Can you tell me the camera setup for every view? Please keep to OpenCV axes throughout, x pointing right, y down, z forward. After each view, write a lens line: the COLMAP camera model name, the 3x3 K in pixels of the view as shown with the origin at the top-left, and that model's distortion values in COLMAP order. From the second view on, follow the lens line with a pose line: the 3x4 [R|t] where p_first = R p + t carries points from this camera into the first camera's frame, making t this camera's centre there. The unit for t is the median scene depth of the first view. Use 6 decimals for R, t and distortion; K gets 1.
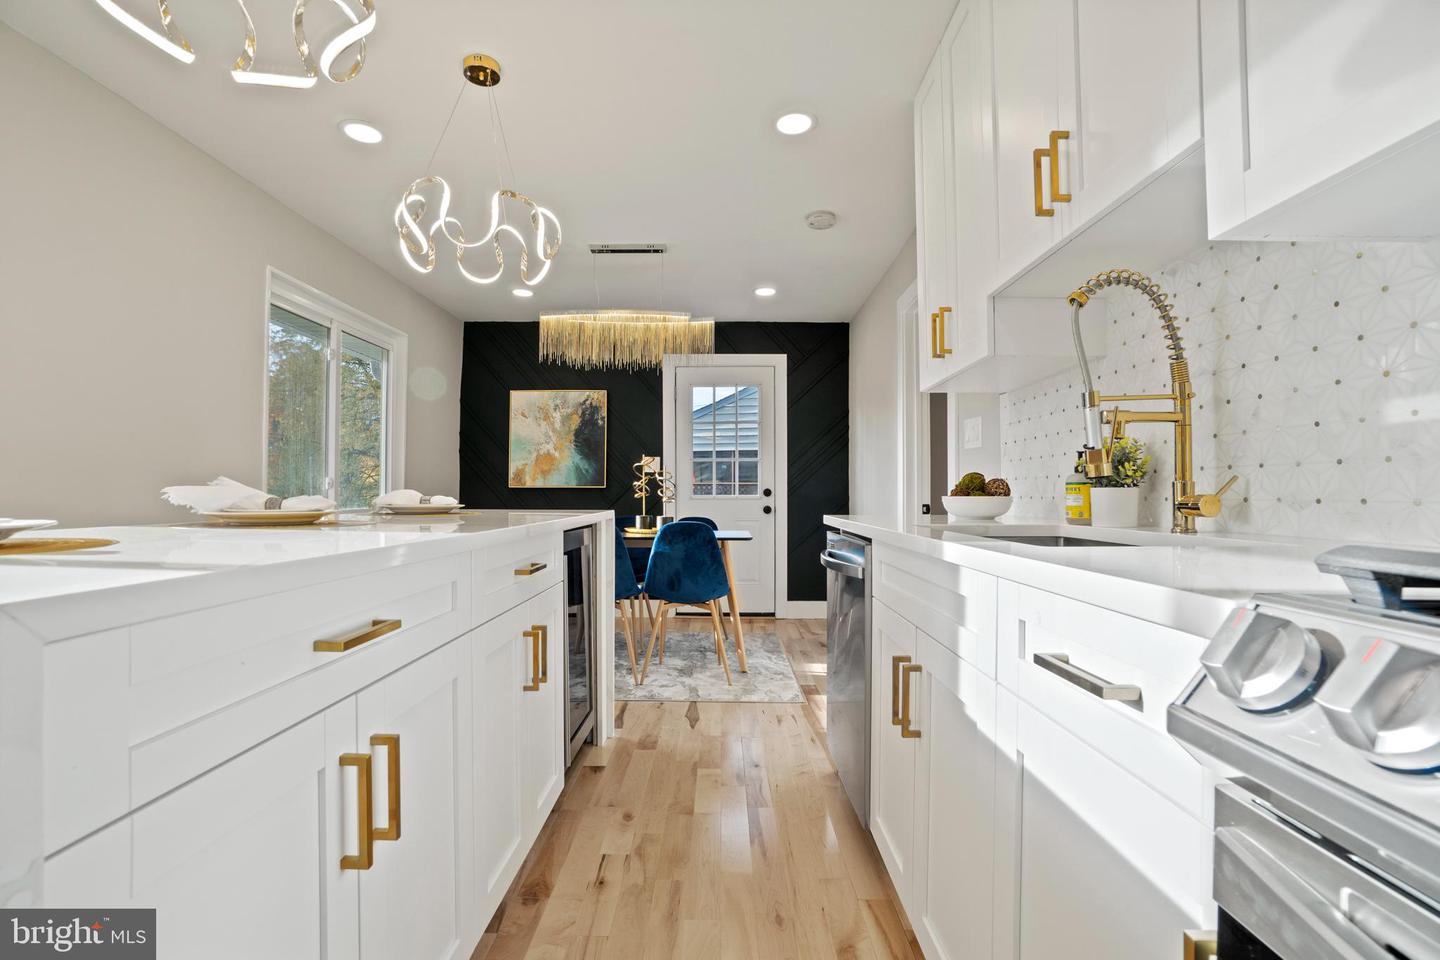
lens RADIAL K [[623.3, 0, 711.4], [0, 623.3, 479.3], [0, 0, 1]] dist [-0.006170, 0.002582]
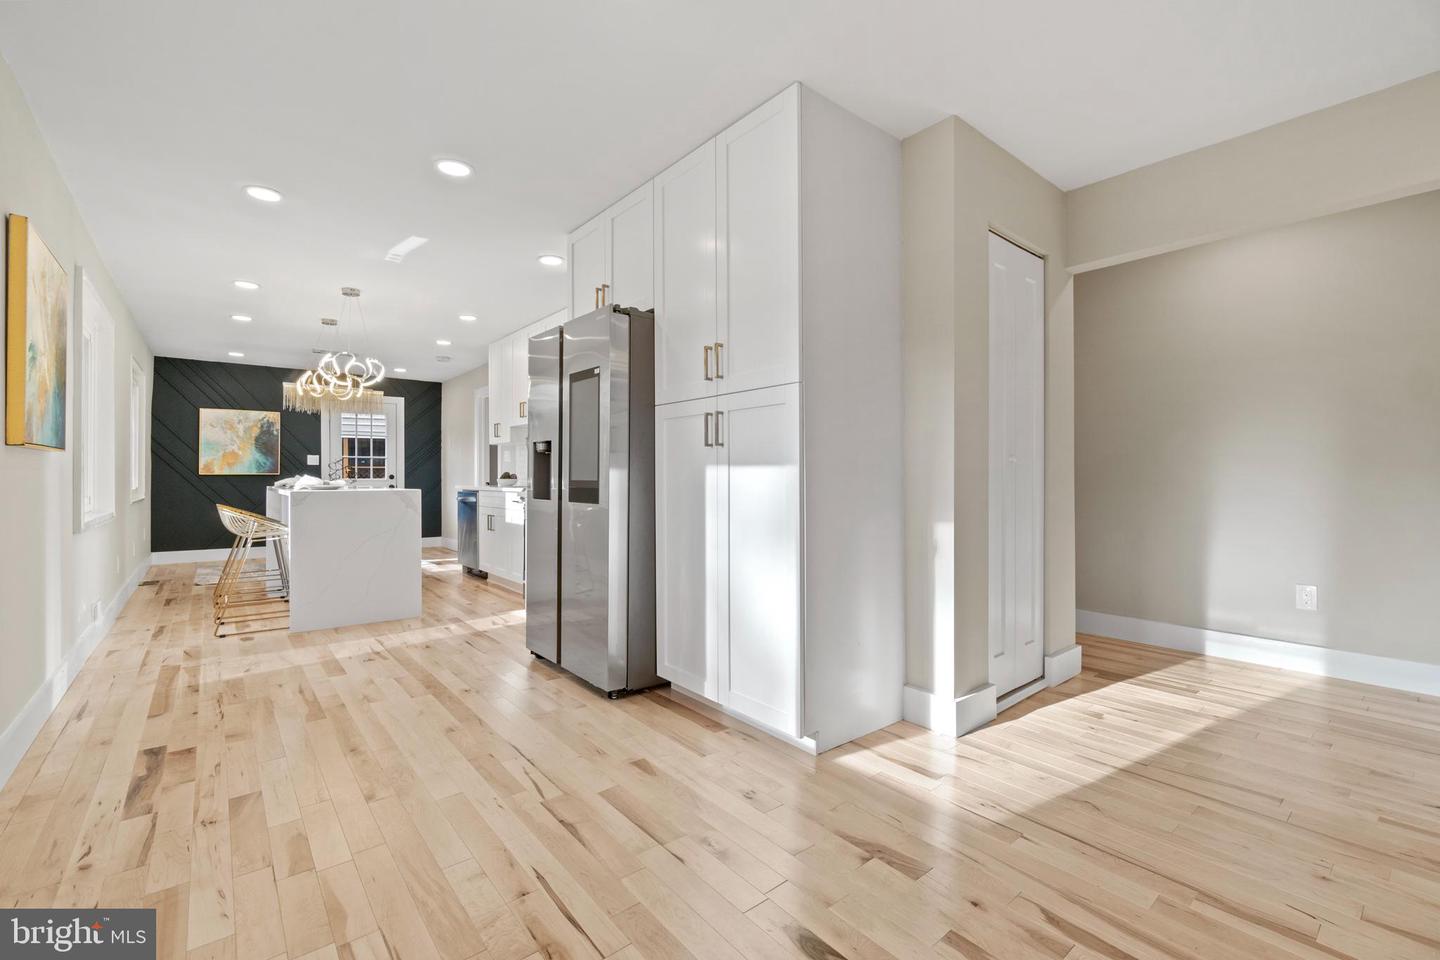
lens RADIAL K [[623.3, 0, 733.5], [0, 623.3, 470.1], [0, 0, 1]] dist [-0.006170, 0.002582]
pose [[0.741584, 0.003904, 0.670849, -0.371943], [-0.014161, 0.999851, 0.009836, -0.028978], [-0.670711, -0.016794, 0.741529, -0.931911]]
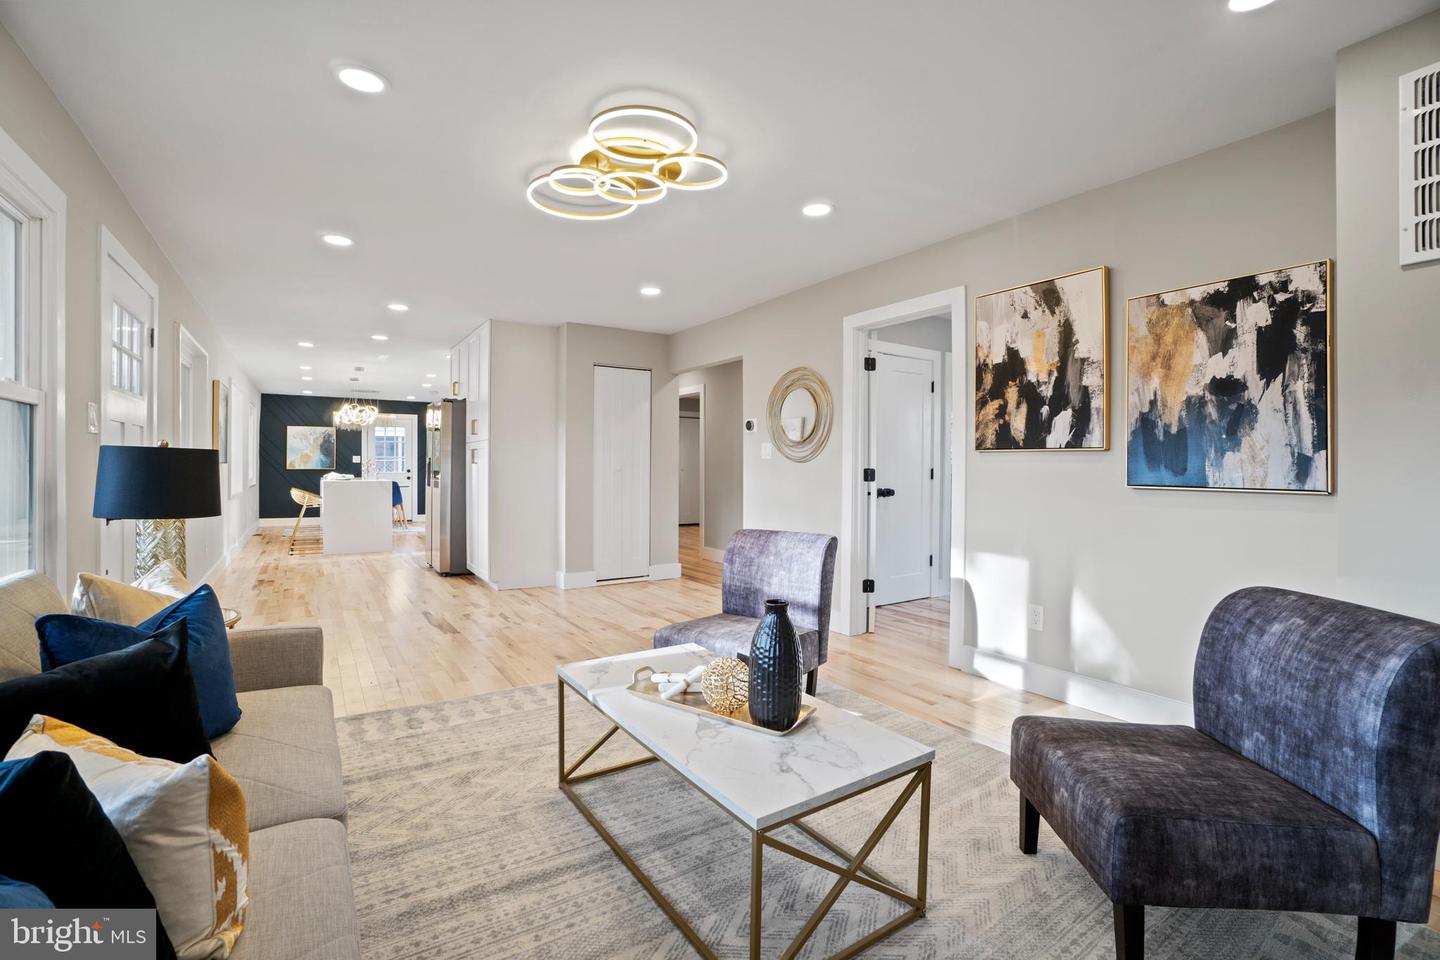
lens RADIAL K [[623.3, 0, 688.0], [0, 623.3, 467.9], [0, 0, 1]] dist [-0.006170, 0.002582]
pose [[0.833352, 0.003302, 0.552733, -0.358368], [-0.018338, 0.999597, 0.021676, -0.066001], [-0.552439, -0.028200, 0.833076, -1.700217]]
